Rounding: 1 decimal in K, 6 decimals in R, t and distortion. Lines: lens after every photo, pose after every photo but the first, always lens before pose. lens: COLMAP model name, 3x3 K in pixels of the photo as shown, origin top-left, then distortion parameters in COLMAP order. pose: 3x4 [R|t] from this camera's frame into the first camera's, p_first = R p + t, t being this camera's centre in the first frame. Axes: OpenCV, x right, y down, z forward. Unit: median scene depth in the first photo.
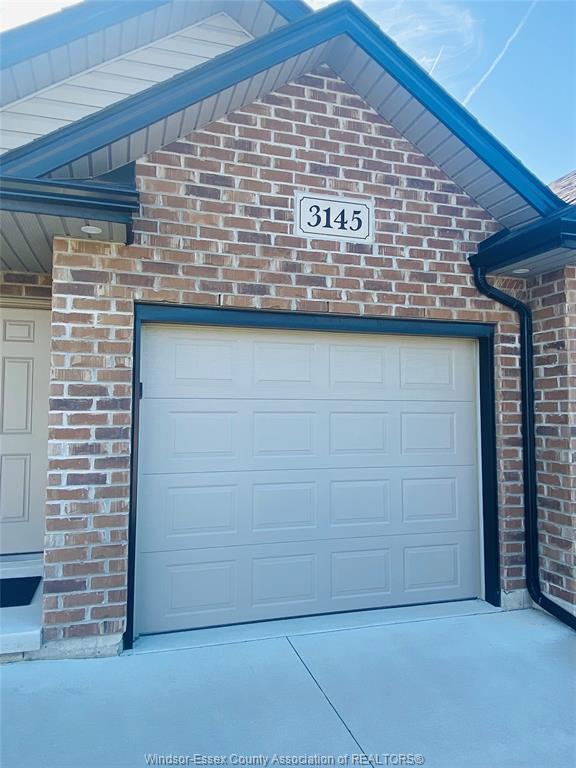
lens RADIAL K [[526.2, 0, 288.3], [0, 526.2, 382.4], [0, 0, 1]] dist [0.072069, -0.085187]
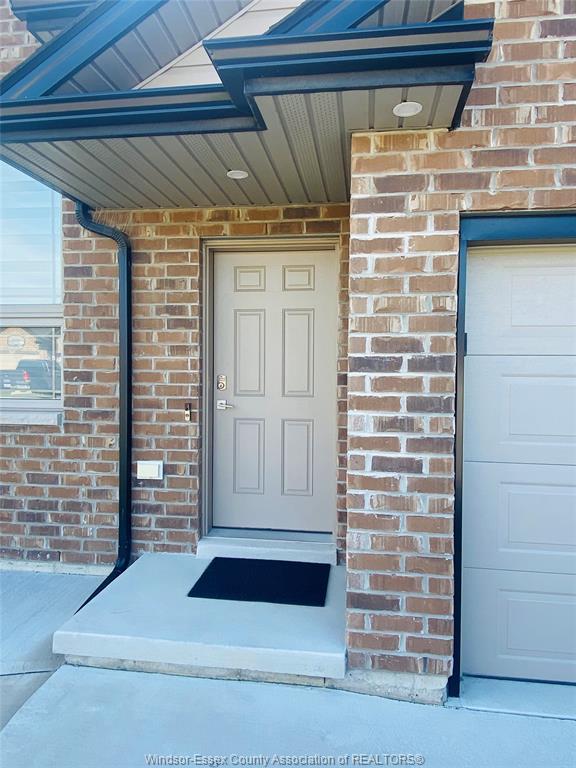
lens RADIAL K [[526.2, 0, 285.9], [0, 526.2, 383.0], [0, 0, 1]] dist [0.072069, -0.085187]
pose [[0.903510, 0.016101, -0.428264, -0.197650], [0.017755, 0.997030, 0.074943, 0.009969], [0.428198, -0.075316, 0.900541, 0.269300]]
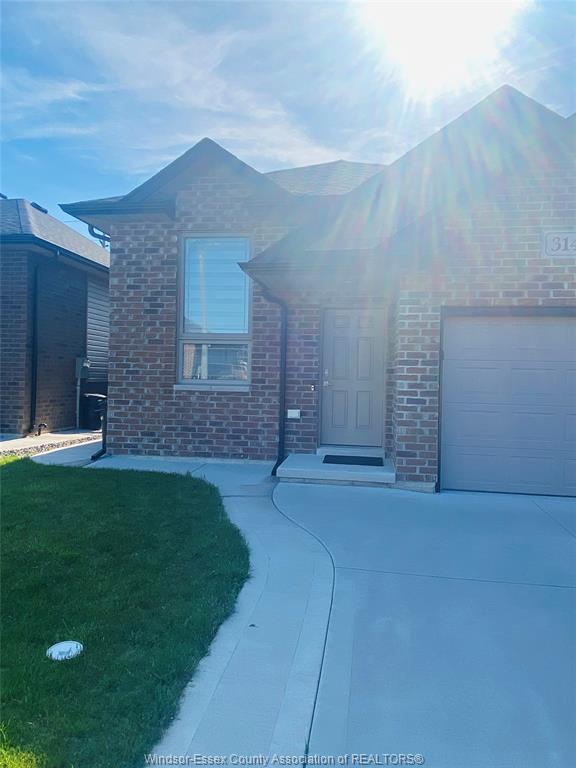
lens RADIAL K [[526.2, 0, 283.5], [0, 526.2, 376.9], [0, 0, 1]] dist [0.072069, -0.085187]
pose [[0.899692, 0.015679, -0.436243, 0.020636], [0.004850, 0.998934, 0.045906, 0.003261], [0.436498, -0.043418, 0.898657, -0.889563]]
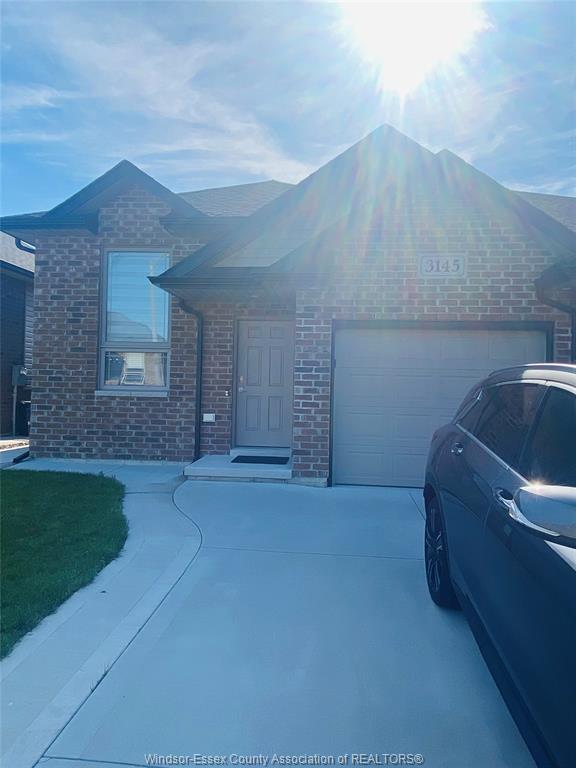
lens RADIAL K [[526.2, 0, 291.5], [0, 526.2, 378.0], [0, 0, 1]] dist [0.072069, -0.085187]
pose [[0.926068, 0.009922, -0.377226, 0.331818], [0.000128, 0.999646, 0.026609, 0.018141], [0.377357, -0.024691, 0.925739, -0.942252]]
